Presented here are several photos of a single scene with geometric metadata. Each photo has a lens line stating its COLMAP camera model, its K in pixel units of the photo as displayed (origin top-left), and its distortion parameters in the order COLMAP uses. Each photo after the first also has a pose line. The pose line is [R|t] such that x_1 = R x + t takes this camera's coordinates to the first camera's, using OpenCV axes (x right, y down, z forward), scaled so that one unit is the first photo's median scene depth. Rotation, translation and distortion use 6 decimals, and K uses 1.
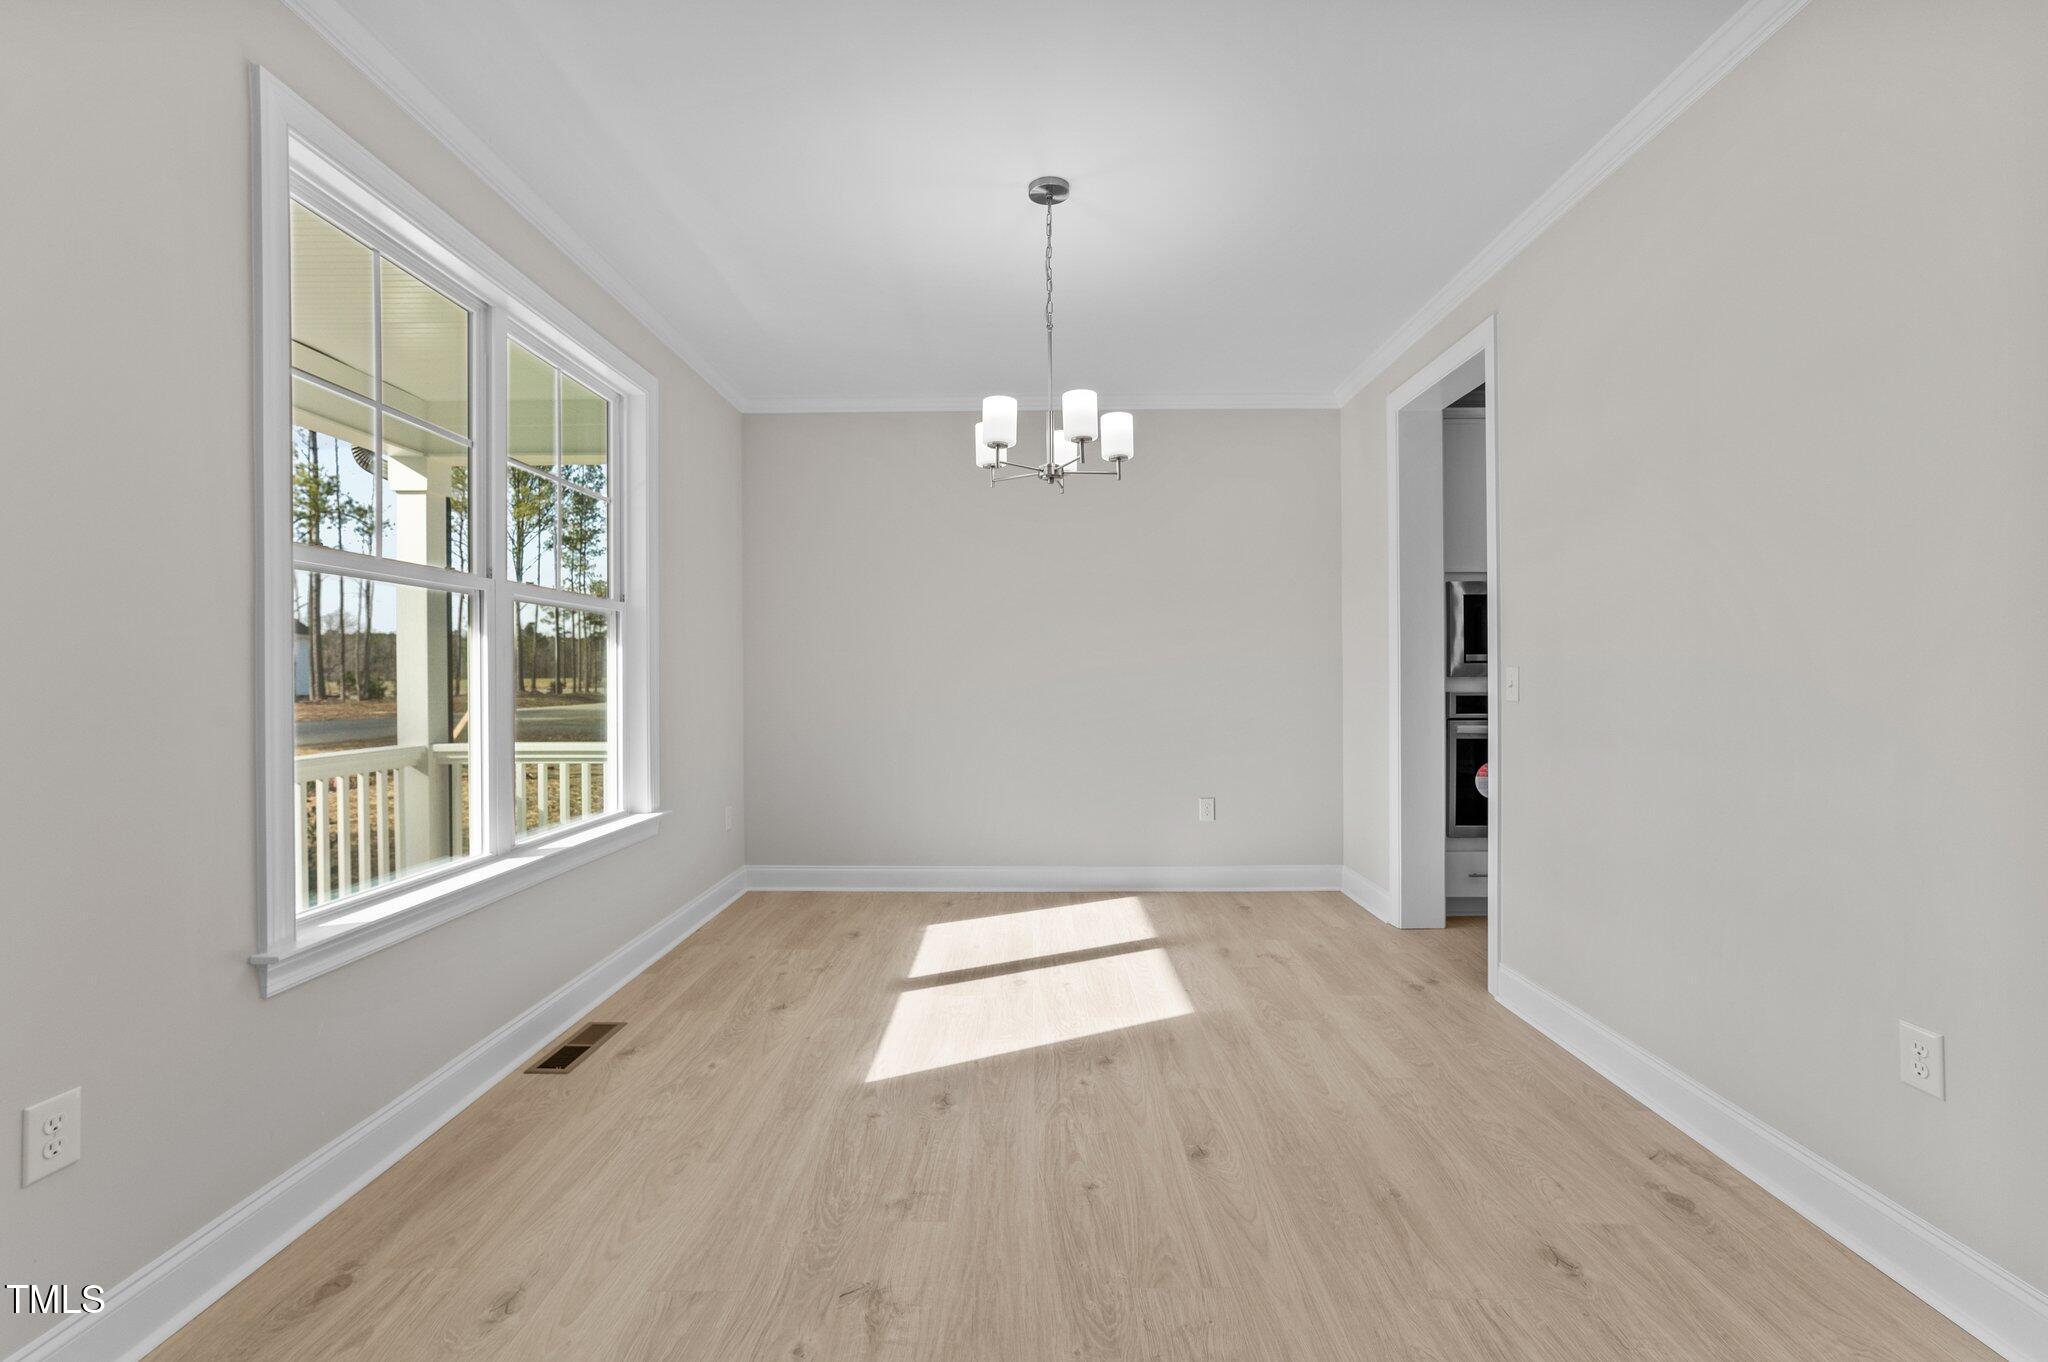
lens RADIAL K [[880.4, 0, 1016.3], [0, 880.4, 681.0], [0, 0, 1]] dist [-0.027384, 0.018655]
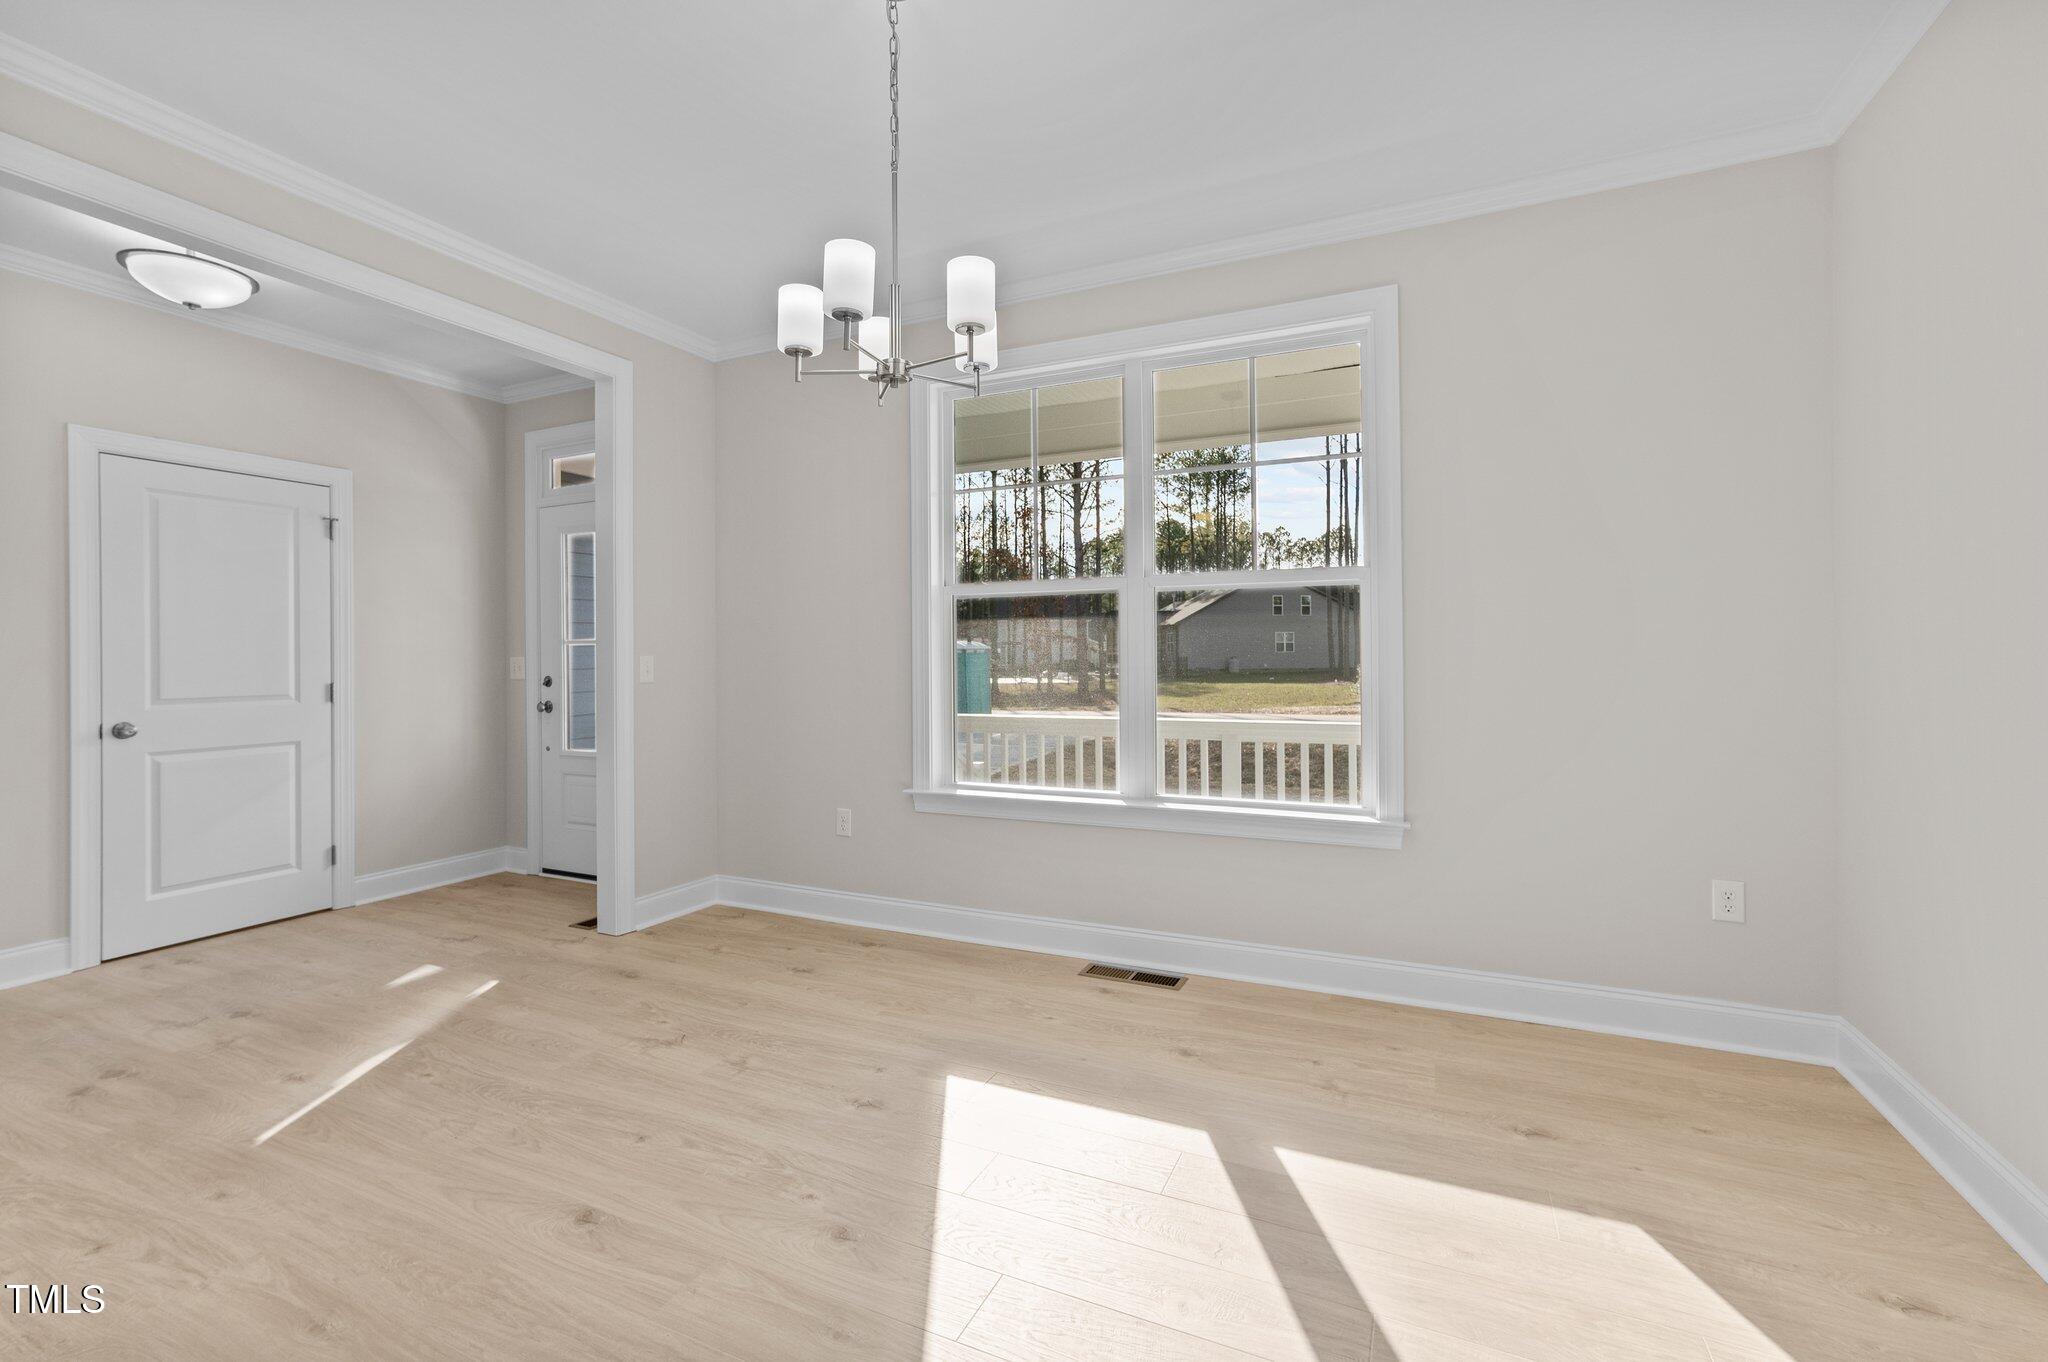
lens RADIAL K [[880.4, 0, 1016.3], [0, 880.4, 681.0], [0, 0, 1]] dist [-0.027384, 0.018655]
pose [[-0.401060, 0.029114, -0.915589, 0.777299], [0.001751, 0.999517, 0.031016, -0.014992], [0.916050, 0.010836, -0.400917, 1.655353]]
